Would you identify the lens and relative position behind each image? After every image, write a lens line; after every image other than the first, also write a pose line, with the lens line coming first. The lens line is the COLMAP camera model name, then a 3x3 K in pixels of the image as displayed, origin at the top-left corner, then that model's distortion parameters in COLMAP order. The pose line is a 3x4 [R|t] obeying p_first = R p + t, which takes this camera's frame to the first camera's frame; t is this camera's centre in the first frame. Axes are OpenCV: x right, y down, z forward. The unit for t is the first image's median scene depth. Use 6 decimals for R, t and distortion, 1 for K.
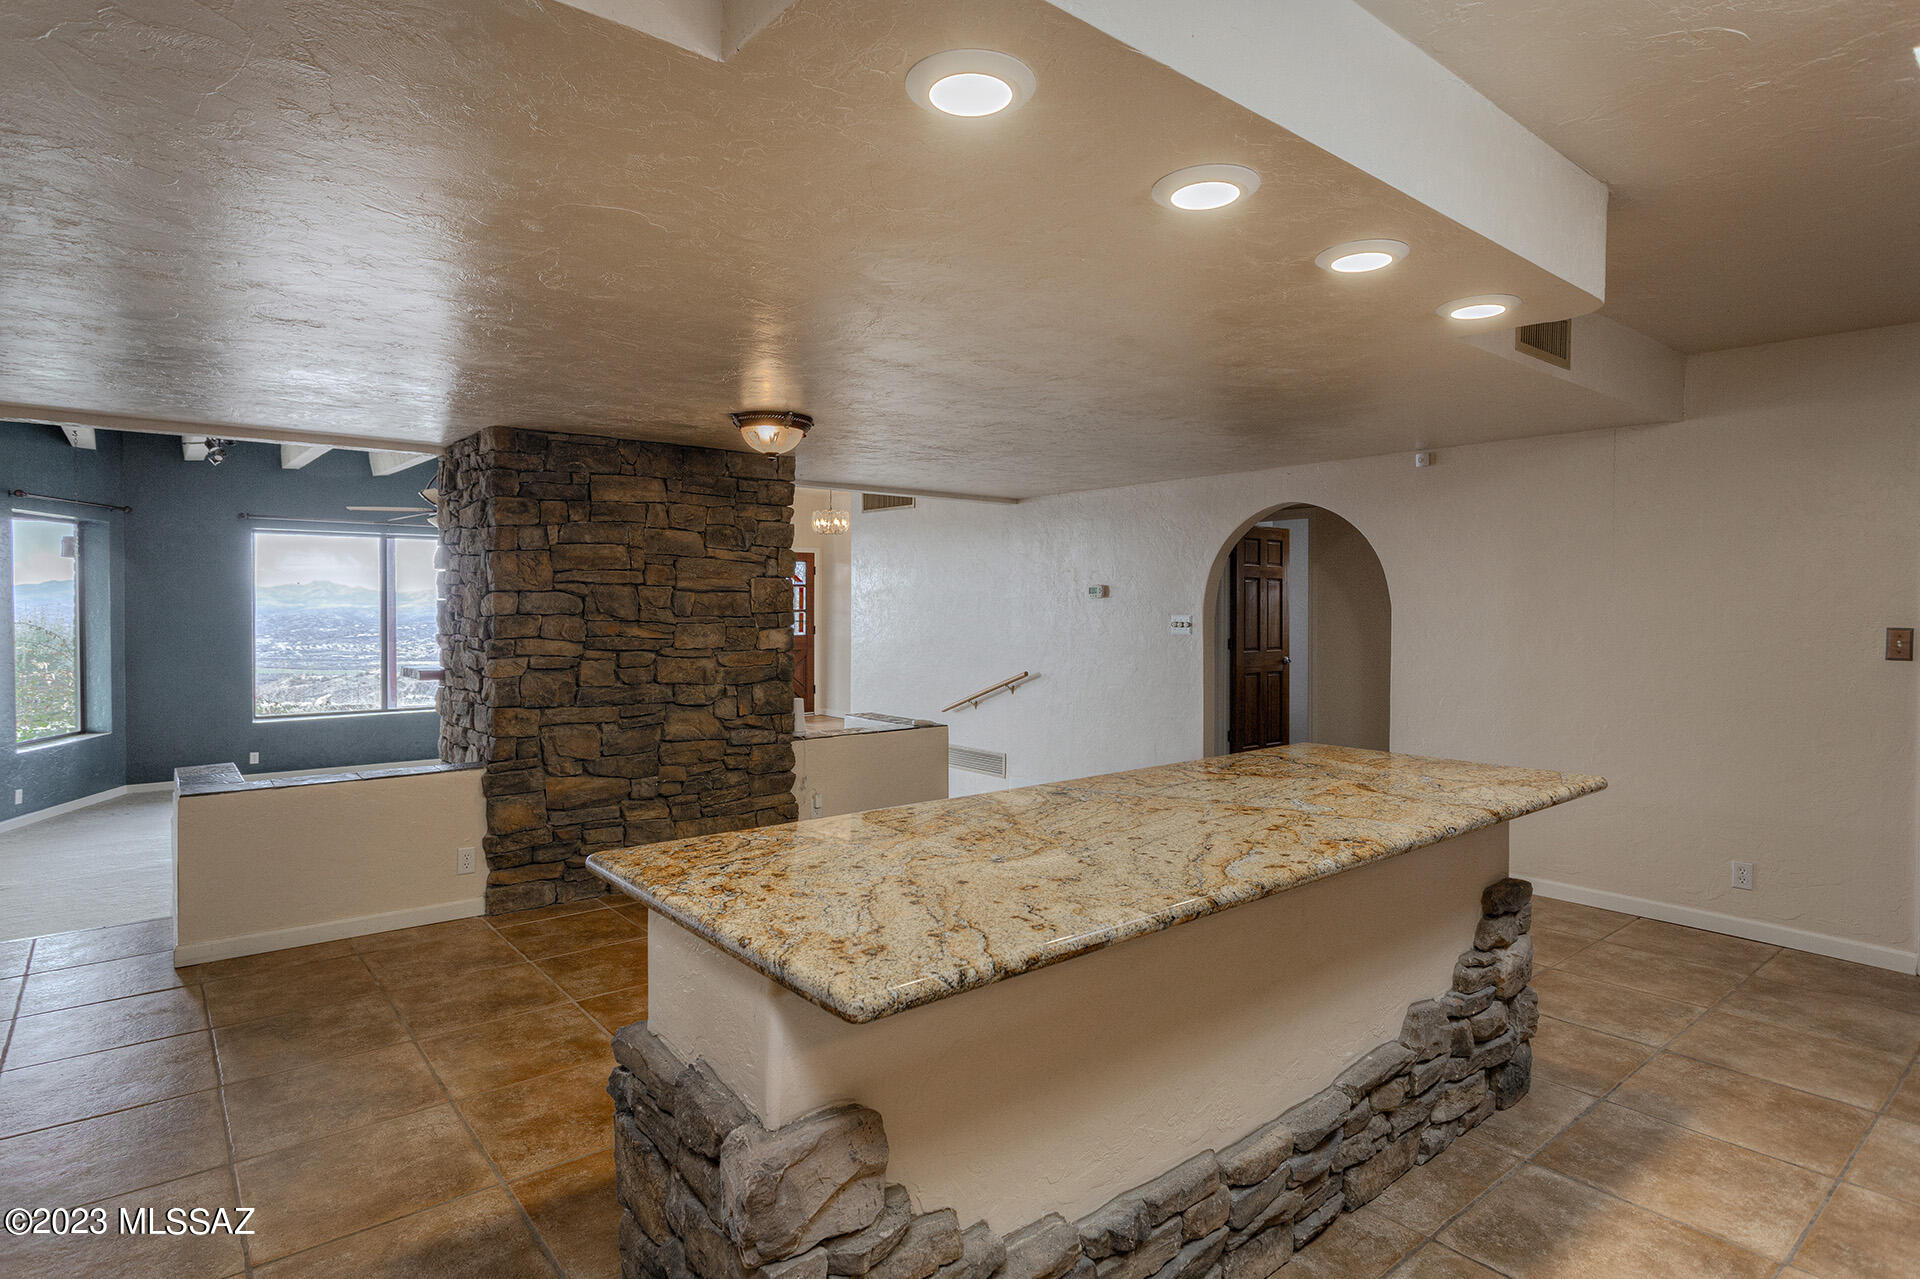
lens RADIAL K [[988.6, 0, 960.0], [0, 988.6, 639.5], [0, 0, 1]] dist [0.000511, -0.000348]
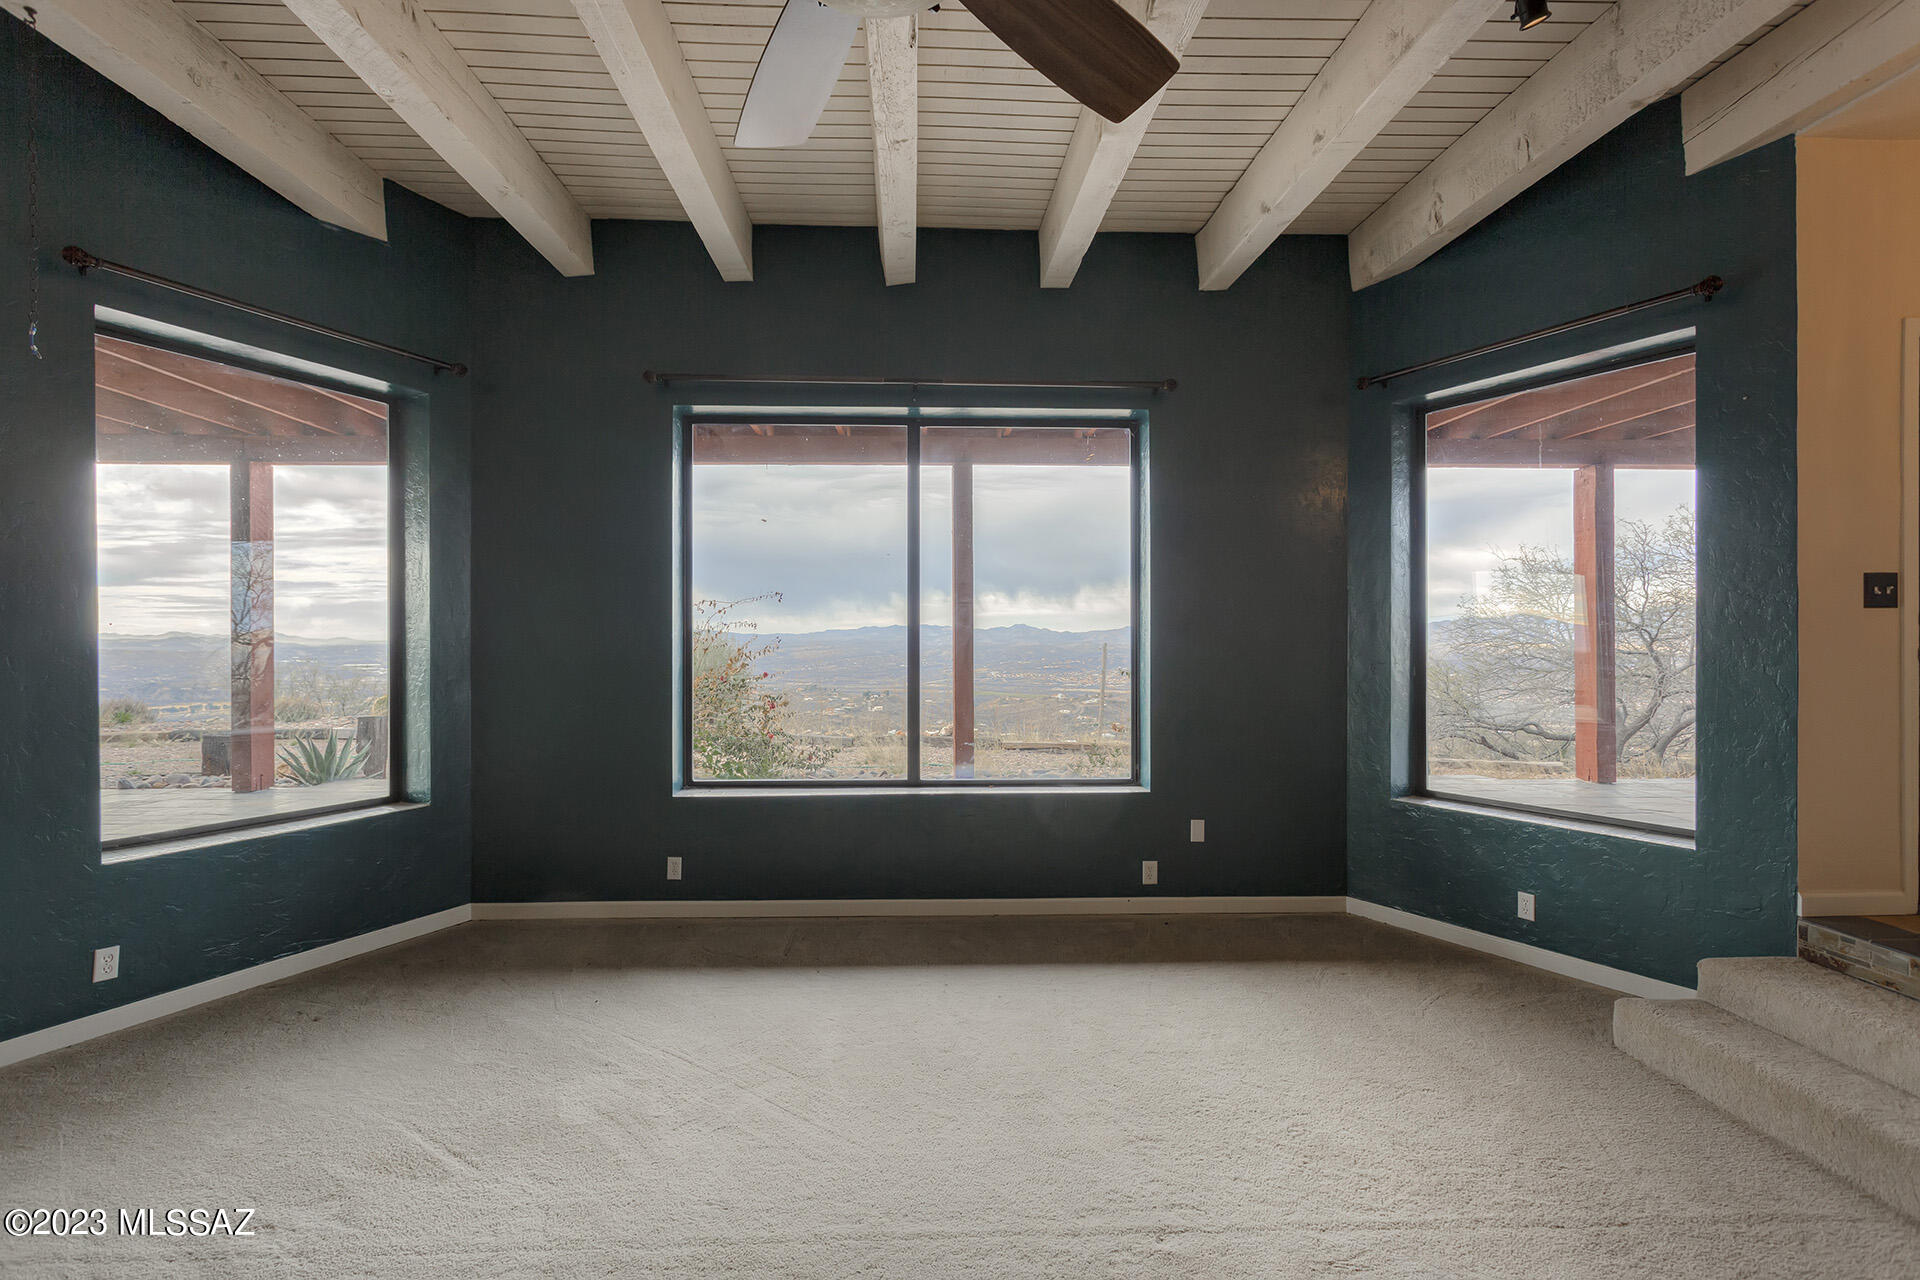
lens RADIAL K [[902.9, 0, 960.0], [0, 902.9, 640.0], [0, 0, 1]] dist [0.002996, 0.001677]
pose [[0.800874, -0.004650, -0.598815, -0.334151], [-0.018242, 0.999316, -0.032158, 0.017916], [0.598555, 0.036678, 0.800242, 0.735211]]
